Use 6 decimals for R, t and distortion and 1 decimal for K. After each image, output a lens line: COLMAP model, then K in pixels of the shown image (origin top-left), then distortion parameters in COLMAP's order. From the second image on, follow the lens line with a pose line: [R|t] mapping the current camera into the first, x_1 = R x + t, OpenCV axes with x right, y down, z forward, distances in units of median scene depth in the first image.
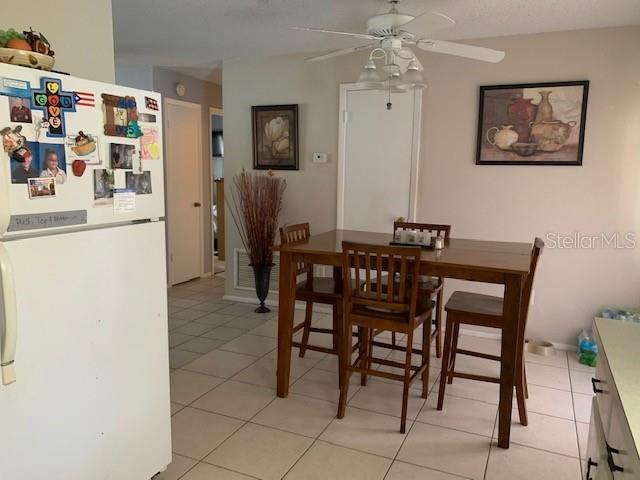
lens RADIAL K [[484.3, 0, 319.4], [0, 484.3, 240.6], [0, 0, 1]] dist [0.006734, -0.033318]
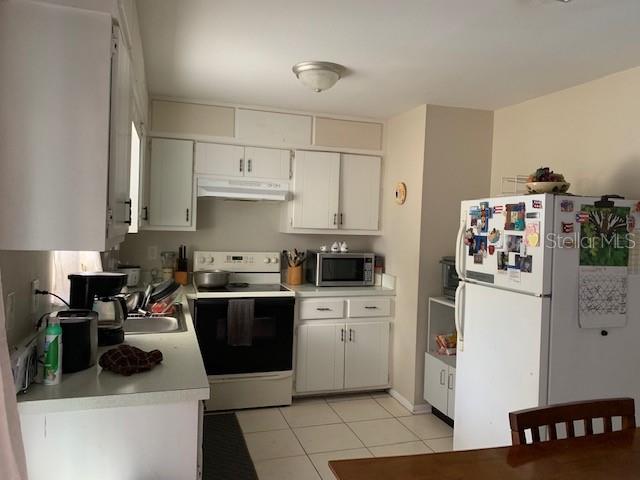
lens RADIAL K [[484.3, 0, 316.1], [0, 484.3, 236.5], [0, 0, 1]] dist [0.006734, -0.033318]
pose [[-0.744326, -0.019695, -0.667526, 1.041309], [-0.138013, 0.982523, 0.124903, -0.304942], [0.653400, 0.185095, -0.734036, 1.731876]]
